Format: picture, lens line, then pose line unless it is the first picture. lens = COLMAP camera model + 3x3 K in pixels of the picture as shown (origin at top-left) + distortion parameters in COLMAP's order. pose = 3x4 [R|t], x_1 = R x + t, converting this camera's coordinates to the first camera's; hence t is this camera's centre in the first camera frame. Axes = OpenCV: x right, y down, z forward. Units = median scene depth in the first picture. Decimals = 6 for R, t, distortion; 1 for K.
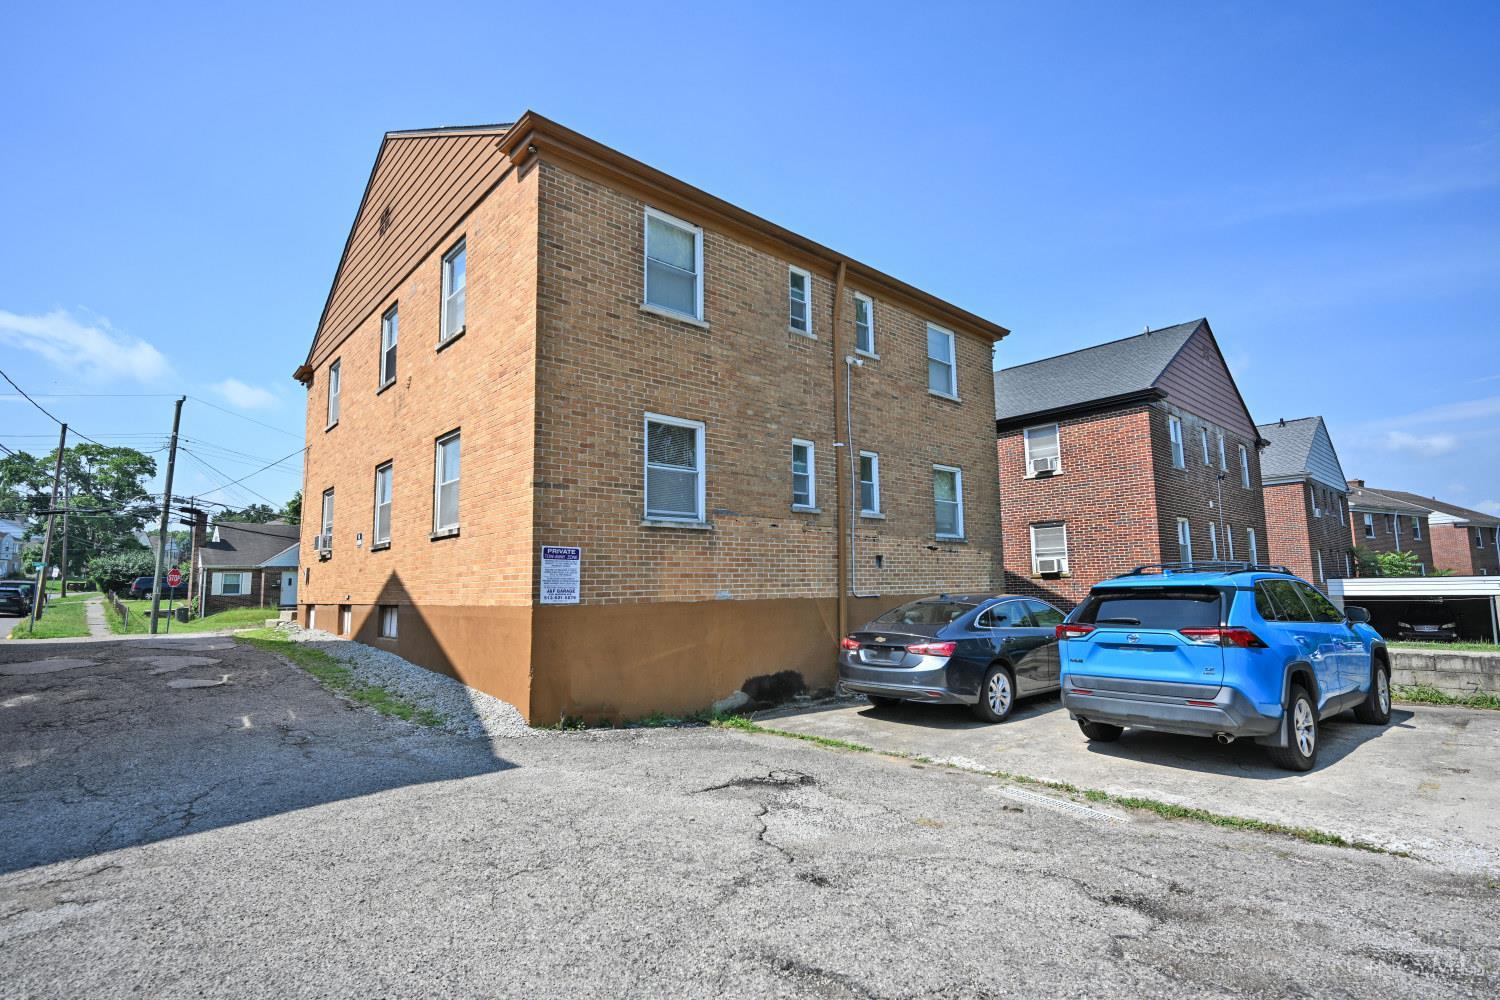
lens RADIAL K [[720.6, 0, 753.9], [0, 720.6, 501.7], [0, 0, 1]] dist [-0.001672, 0.000070]
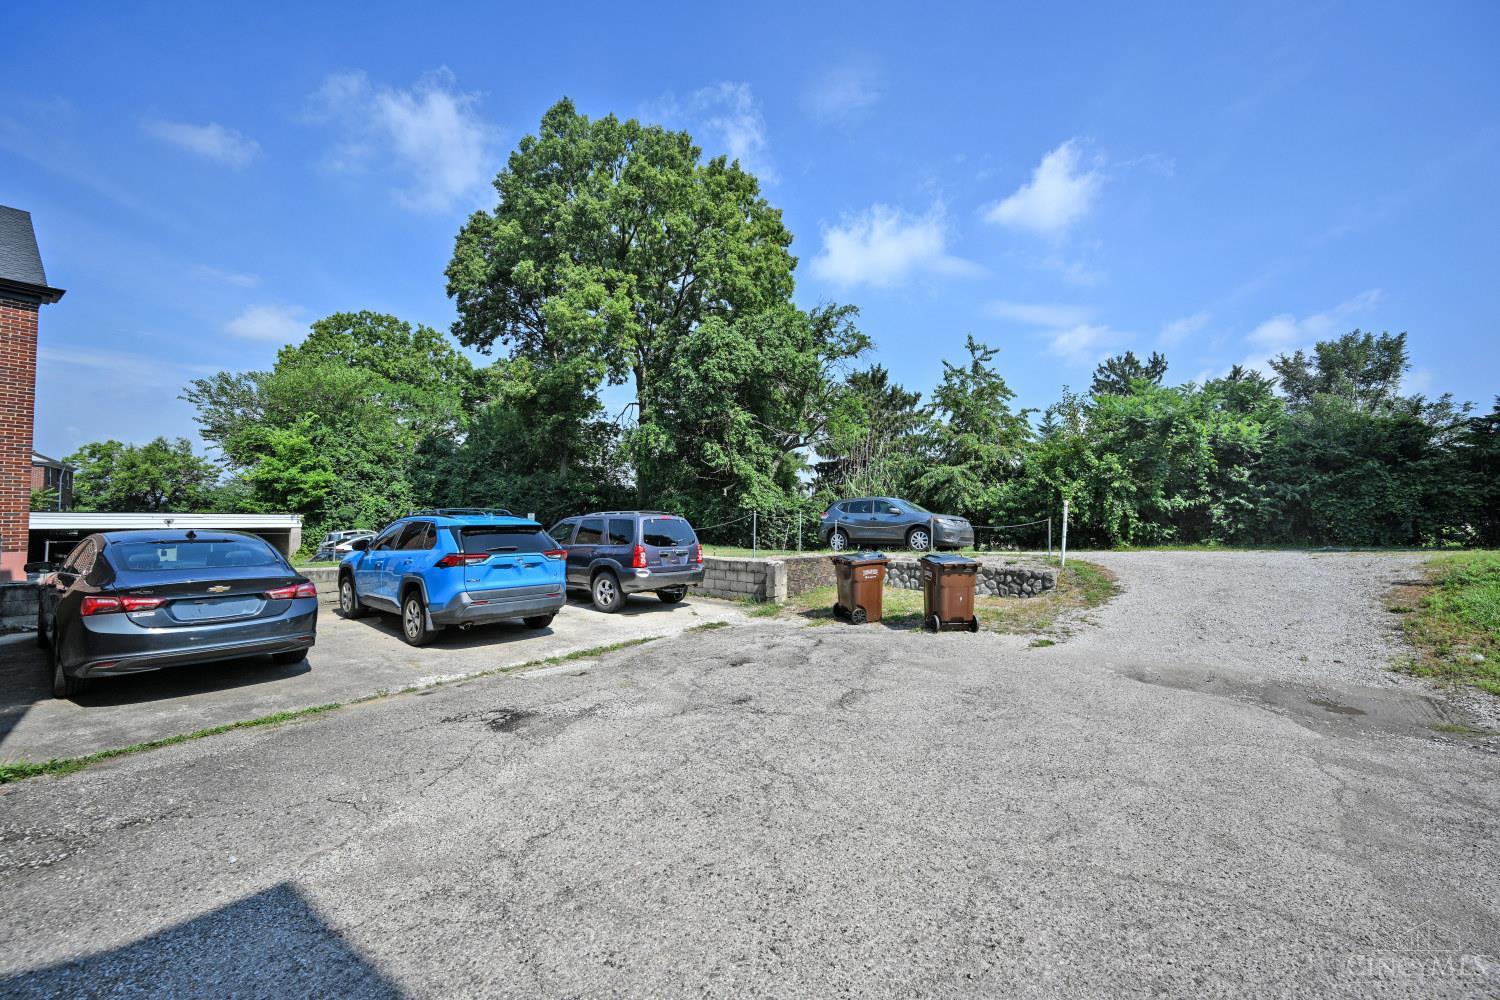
lens RADIAL K [[596.9, 0, 753.6], [0, 596.9, 505.6], [0, 0, 1]] dist [0.006724, 0.001125]
pose [[-0.198217, 0.034620, 0.979547, -1.076059], [-0.124988, 0.990325, -0.060293, 0.128069], [-0.972156, -0.134383, -0.191972, 1.077858]]
